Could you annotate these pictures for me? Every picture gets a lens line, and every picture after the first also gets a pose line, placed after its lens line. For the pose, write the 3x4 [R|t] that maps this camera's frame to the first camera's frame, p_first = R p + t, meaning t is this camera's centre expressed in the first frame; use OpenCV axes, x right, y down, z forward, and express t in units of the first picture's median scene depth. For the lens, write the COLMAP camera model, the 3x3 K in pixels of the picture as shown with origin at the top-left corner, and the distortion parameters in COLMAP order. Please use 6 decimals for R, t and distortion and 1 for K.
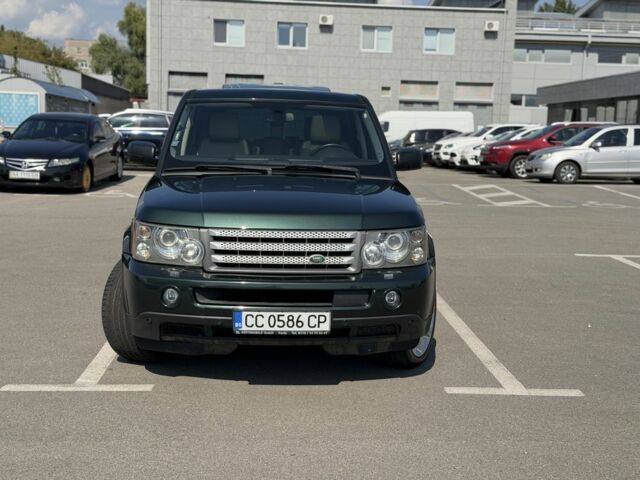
lens RADIAL K [[905.3, 0, 316.4], [0, 905.3, 239.6], [0, 0, 1]] dist [0.114485, 0.000000]
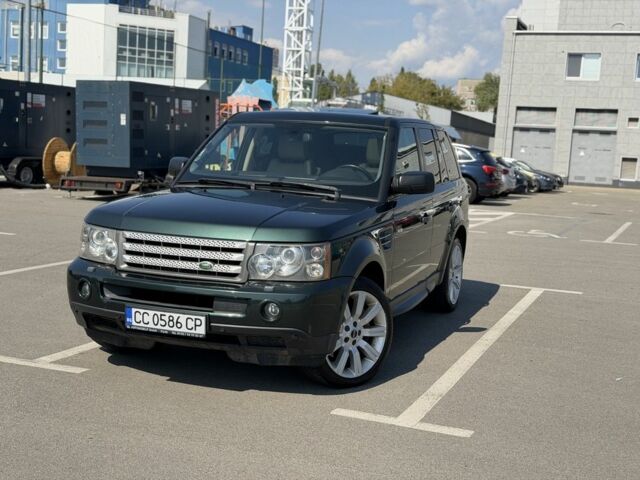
lens RADIAL K [[905.3, 0, 317.8], [0, 905.3, 245.0], [0, 0, 1]] dist [0.114485, 0.000000]
pose [[0.909600, 0.065252, -0.410330, 0.525302], [-0.079523, 0.996674, -0.017790, 0.005627], [0.407805, 0.048813, 0.911764, 0.089537]]
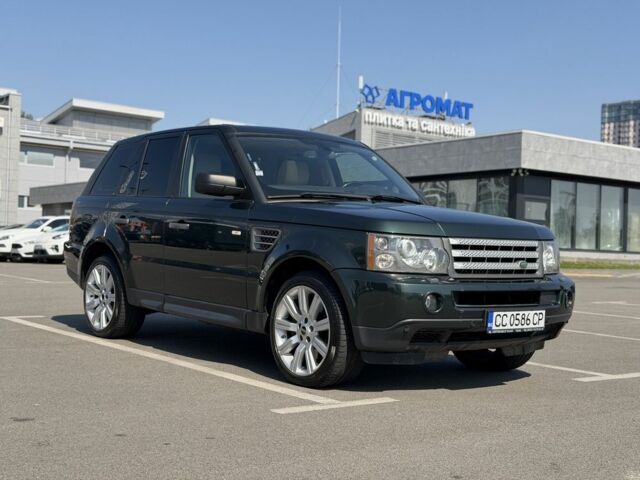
lens RADIAL K [[905.3, 0, 318.2], [0, 905.3, 246.0], [0, 0, 1]] dist [0.114485, 0.000000]
pose [[0.820081, -0.003484, 0.572236, -0.814493], [0.066847, 0.993719, -0.089749, 0.079001], [-0.568329, 0.111853, 0.815163, 0.214631]]
